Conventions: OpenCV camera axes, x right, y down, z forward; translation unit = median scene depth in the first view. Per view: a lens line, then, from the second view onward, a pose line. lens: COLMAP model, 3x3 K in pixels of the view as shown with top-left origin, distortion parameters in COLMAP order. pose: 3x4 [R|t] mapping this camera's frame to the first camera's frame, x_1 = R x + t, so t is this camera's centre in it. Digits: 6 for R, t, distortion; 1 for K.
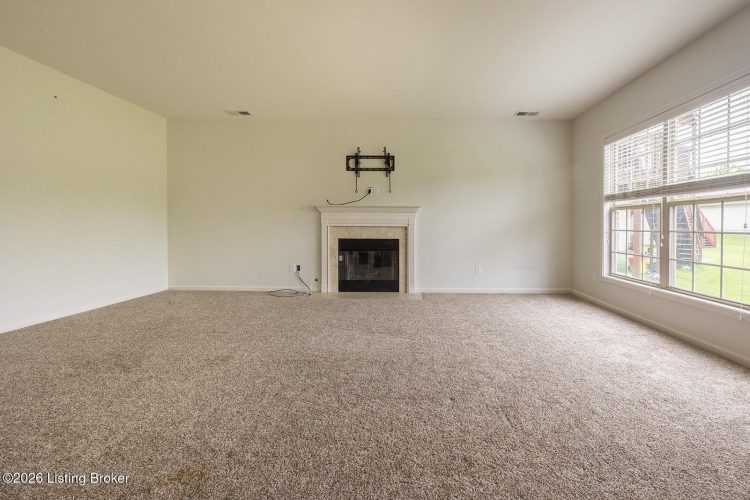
lens RADIAL K [[306.6, 0, 375.4], [0, 306.6, 224.5], [0, 0, 1]] dist [0.000069, -0.000011]
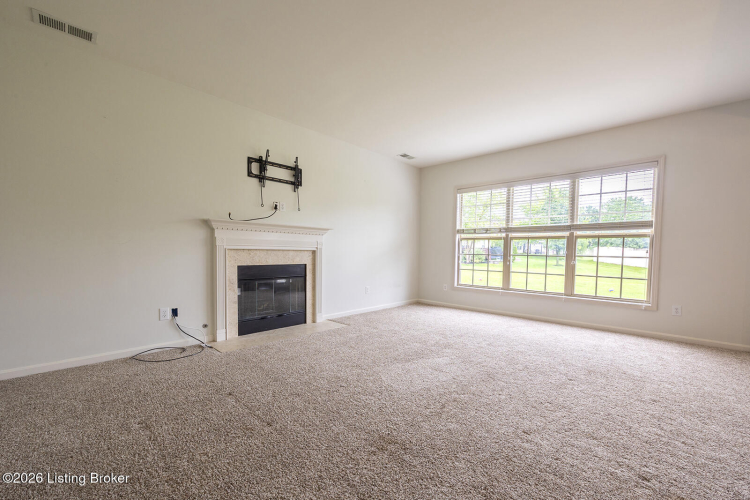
lens RADIAL K [[316.9, 0, 364.7], [0, 316.9, 254.8], [0, 0, 1]] dist [0.000353, 0.000015]
pose [[0.678446, -0.004751, 0.734635, -0.483400], [-0.014536, 0.999696, 0.019890, -0.000514], [-0.734507, -0.024173, 0.678171, 0.250241]]
